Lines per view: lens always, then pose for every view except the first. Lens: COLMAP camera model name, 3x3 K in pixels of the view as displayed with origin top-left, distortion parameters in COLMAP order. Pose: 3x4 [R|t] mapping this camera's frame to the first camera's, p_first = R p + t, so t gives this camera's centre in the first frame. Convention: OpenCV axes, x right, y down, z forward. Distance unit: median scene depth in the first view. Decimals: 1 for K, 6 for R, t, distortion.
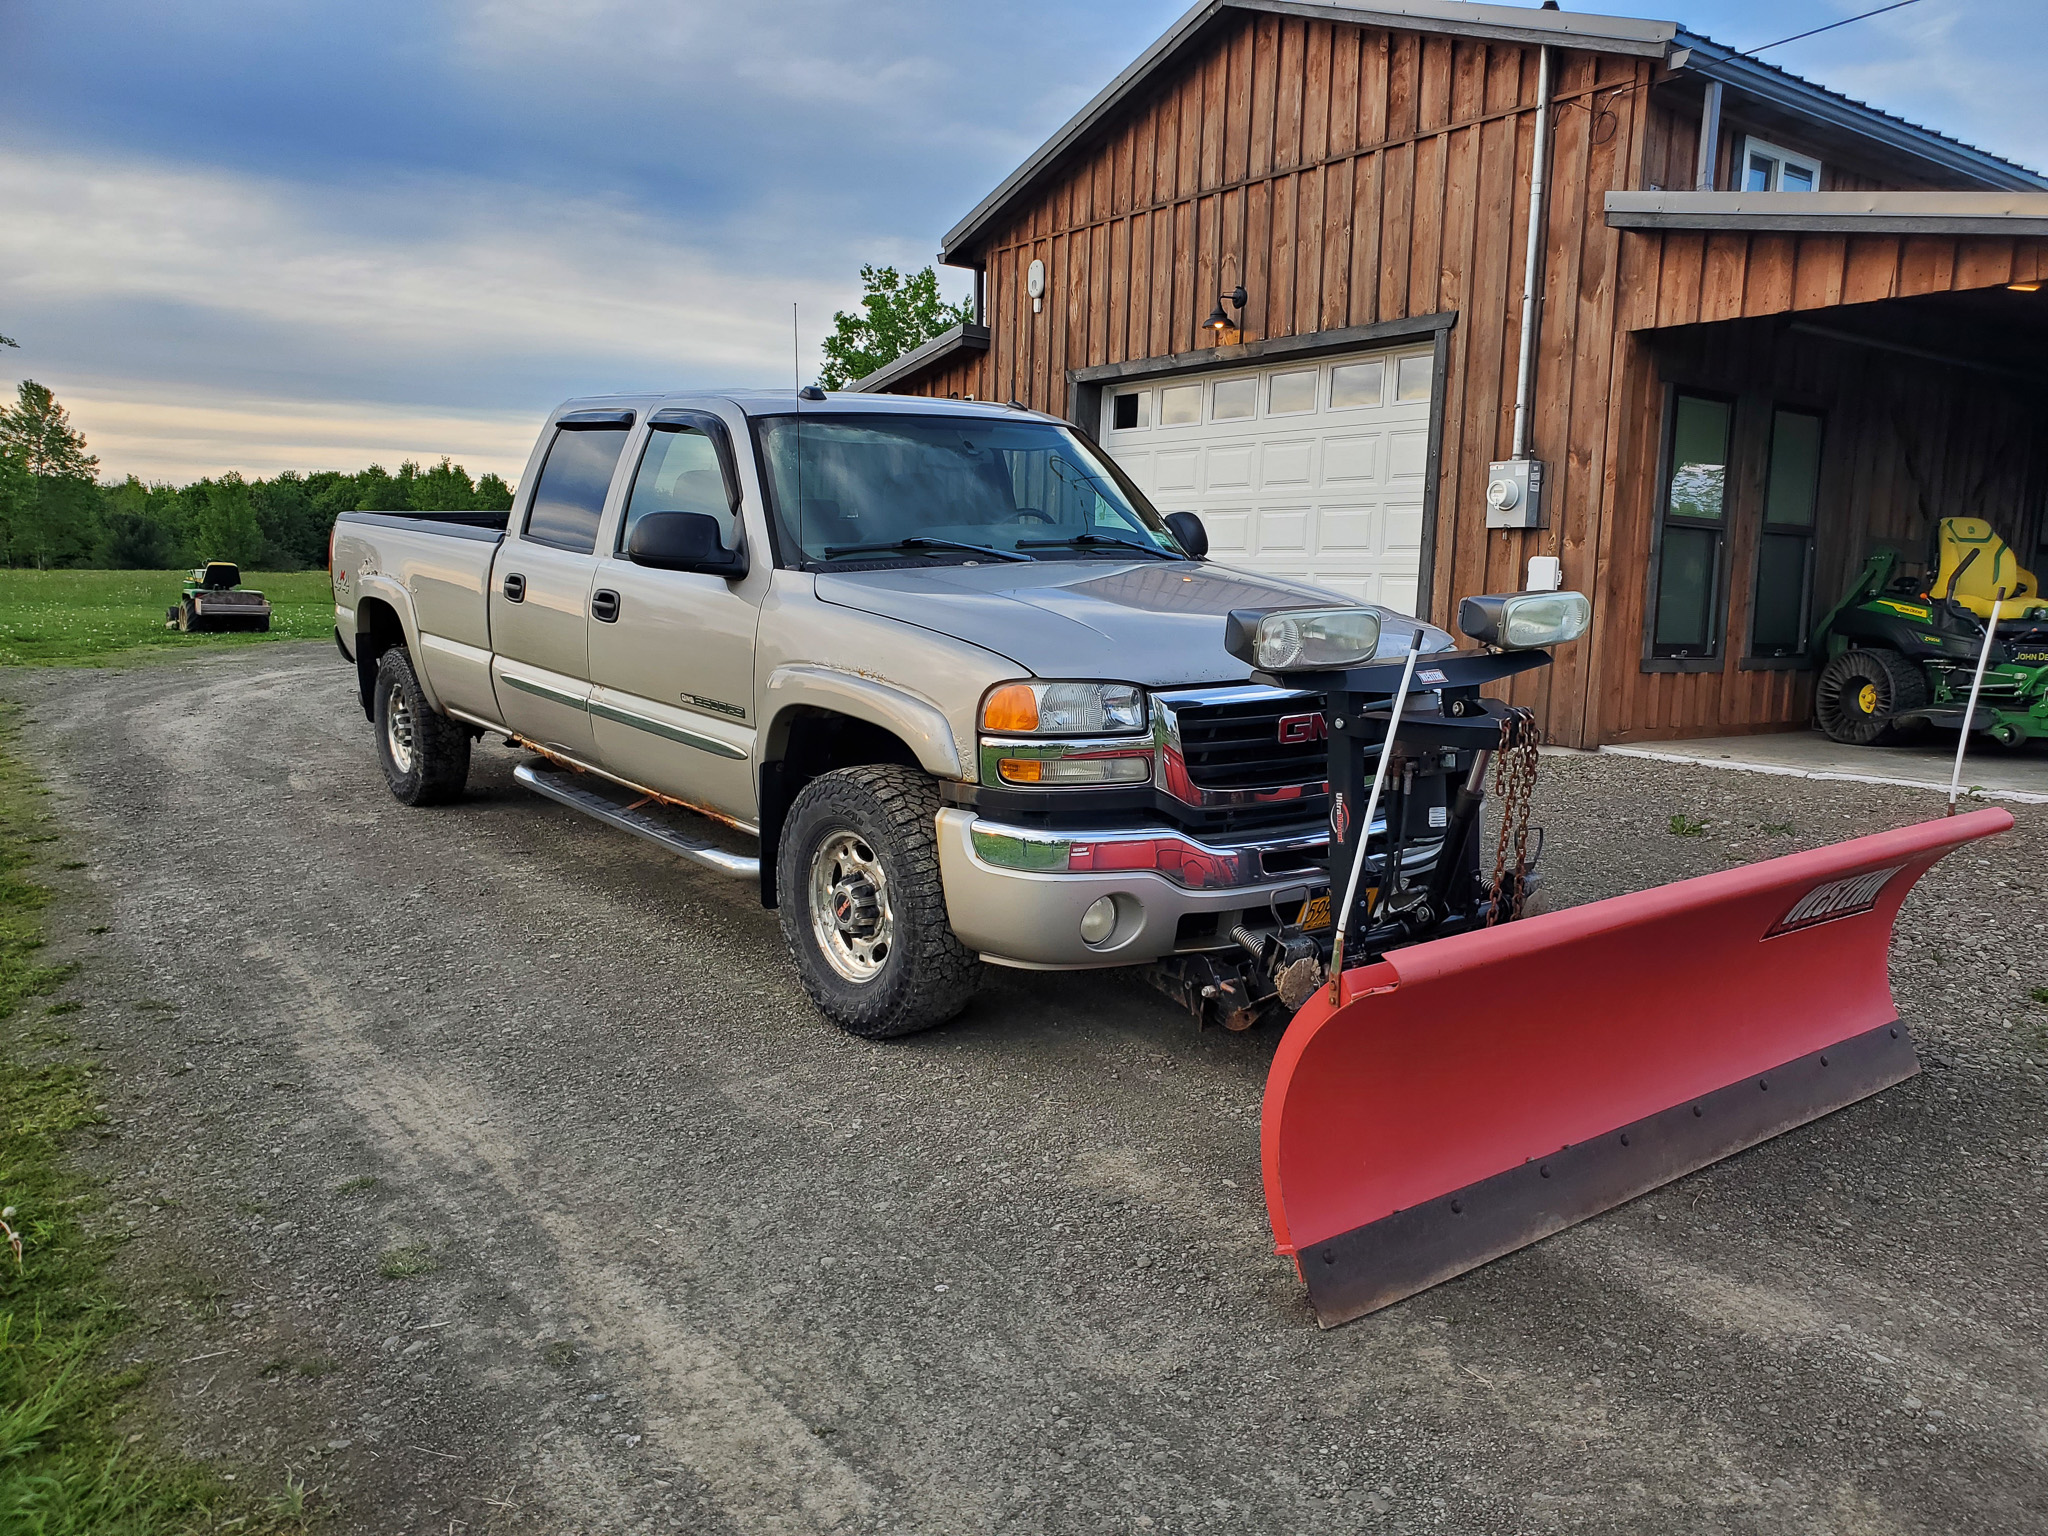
lens RADIAL K [[1601.5, 0, 1029.6], [0, 1601.5, 758.0], [0, 0, 1]] dist [0.009006, 0.007425]
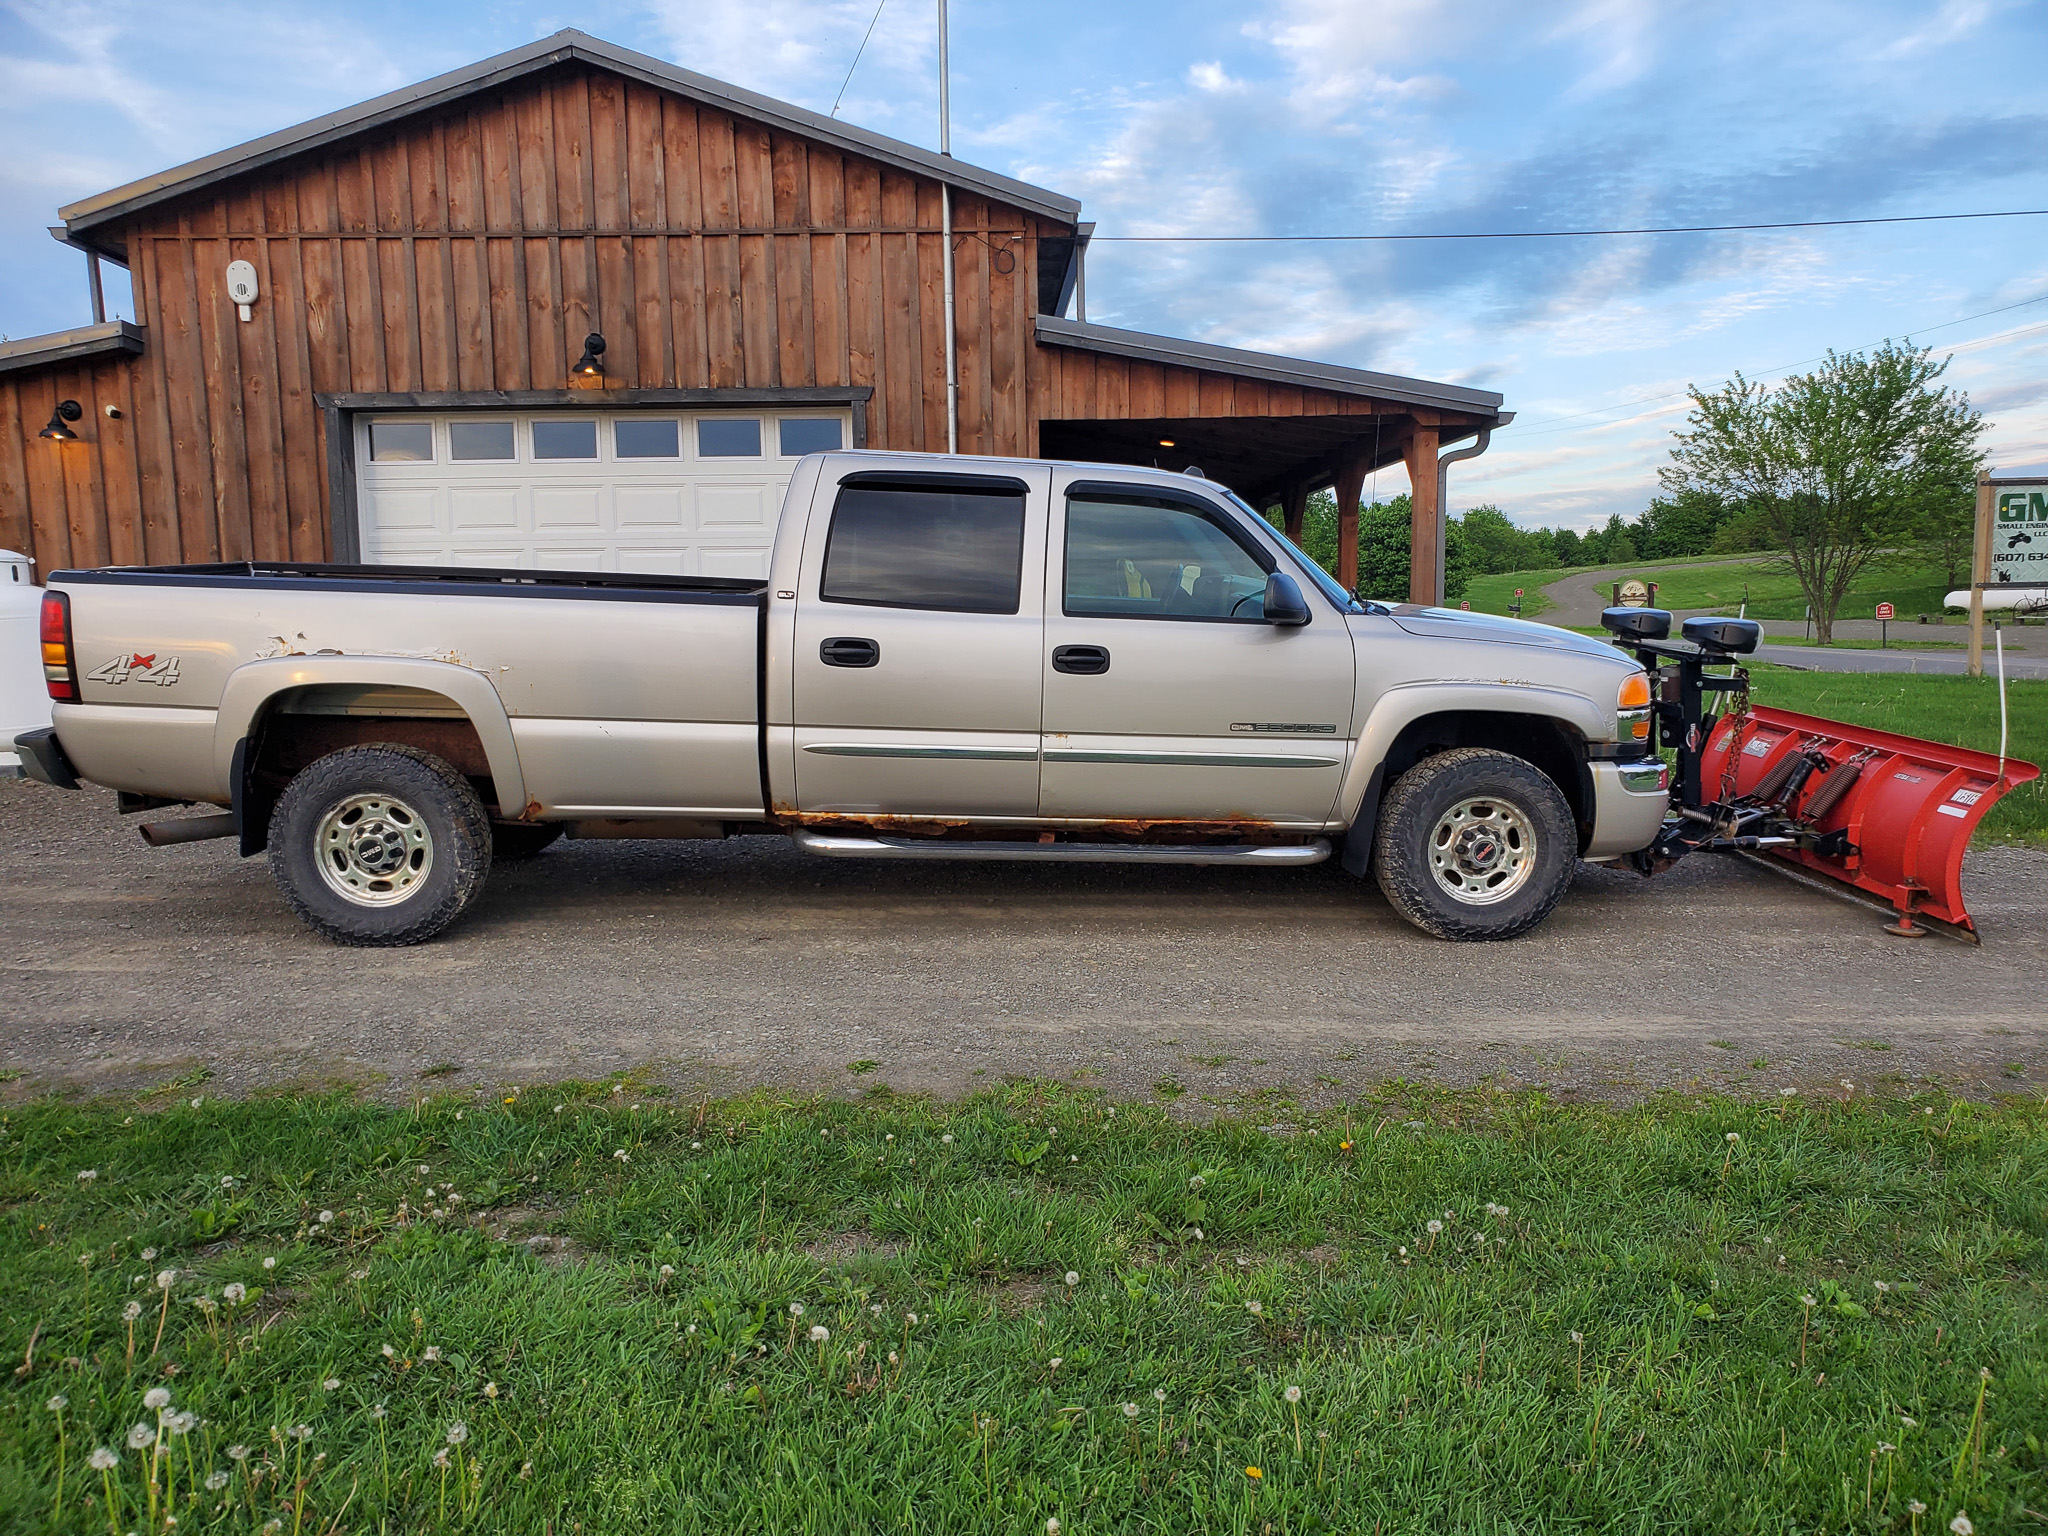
lens RADIAL K [[1601.5, 0, 1042.7], [0, 1601.5, 782.5], [0, 0, 1]] dist [0.009006, 0.007425]
pose [[0.553156, -0.124692, 0.823693, -0.672115], [0.124649, 0.989993, 0.066158, -0.048922], [-0.823700, 0.066077, 0.563163, 0.237291]]
